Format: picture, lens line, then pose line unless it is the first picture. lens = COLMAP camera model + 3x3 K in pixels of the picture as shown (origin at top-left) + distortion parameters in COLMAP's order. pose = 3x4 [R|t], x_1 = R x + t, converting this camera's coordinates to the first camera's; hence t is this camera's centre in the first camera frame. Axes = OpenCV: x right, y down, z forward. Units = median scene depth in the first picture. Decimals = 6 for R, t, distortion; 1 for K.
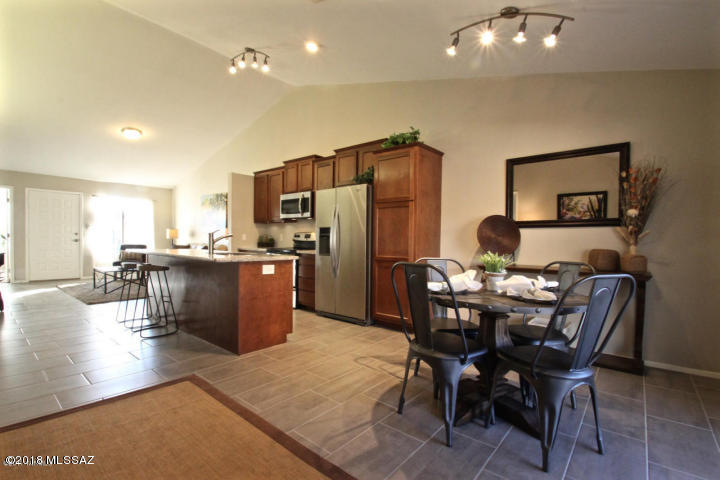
lens RADIAL K [[334.2, 0, 354.6], [0, 334.2, 247.2], [0, 0, 1]] dist [-0.004536, -0.001923]
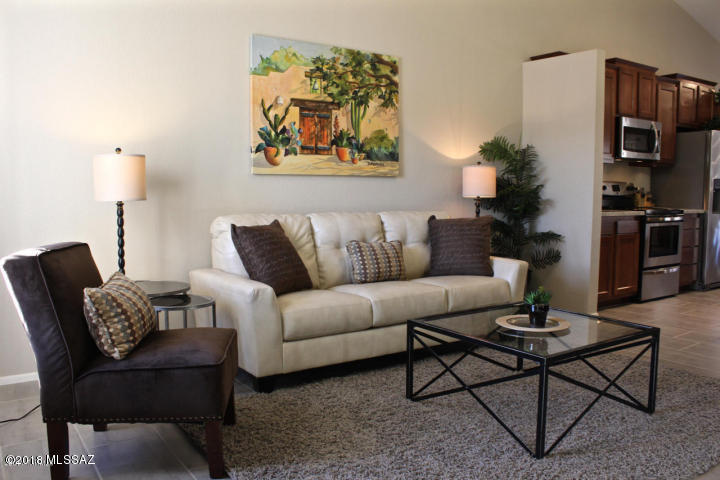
lens RADIAL K [[602.8, 0, 360.8], [0, 602.8, 239.0], [0, 0, 1]] dist [-0.140646, 0.092126]
pose [[0.250584, -0.097347, 0.963188, -1.834582], [0.020808, 0.995243, 0.095173, -0.072065], [-0.967871, -0.003807, 0.251418, 1.631182]]
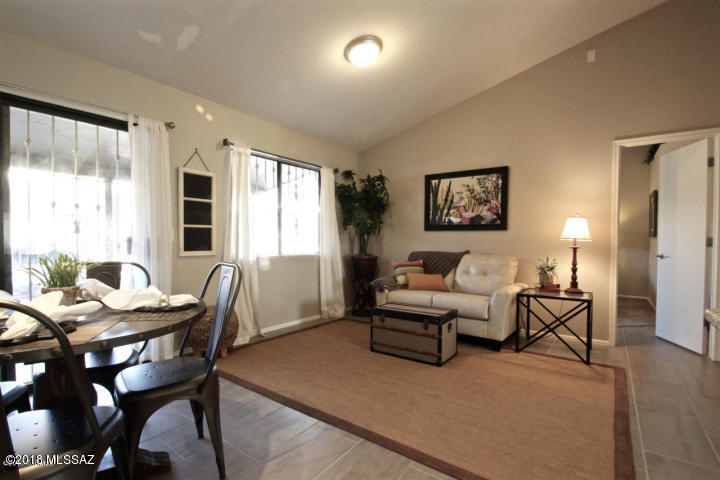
lens RADIAL K [[334.2, 0, 355.2], [0, 334.2, 246.9], [0, 0, 1]] dist [-0.004536, -0.001923]
pose [[-0.996812, -0.016411, -0.078082, -0.043103], [-0.019579, 0.999009, 0.039972, -0.018620], [0.077349, 0.041373, -0.996145, 0.858319]]
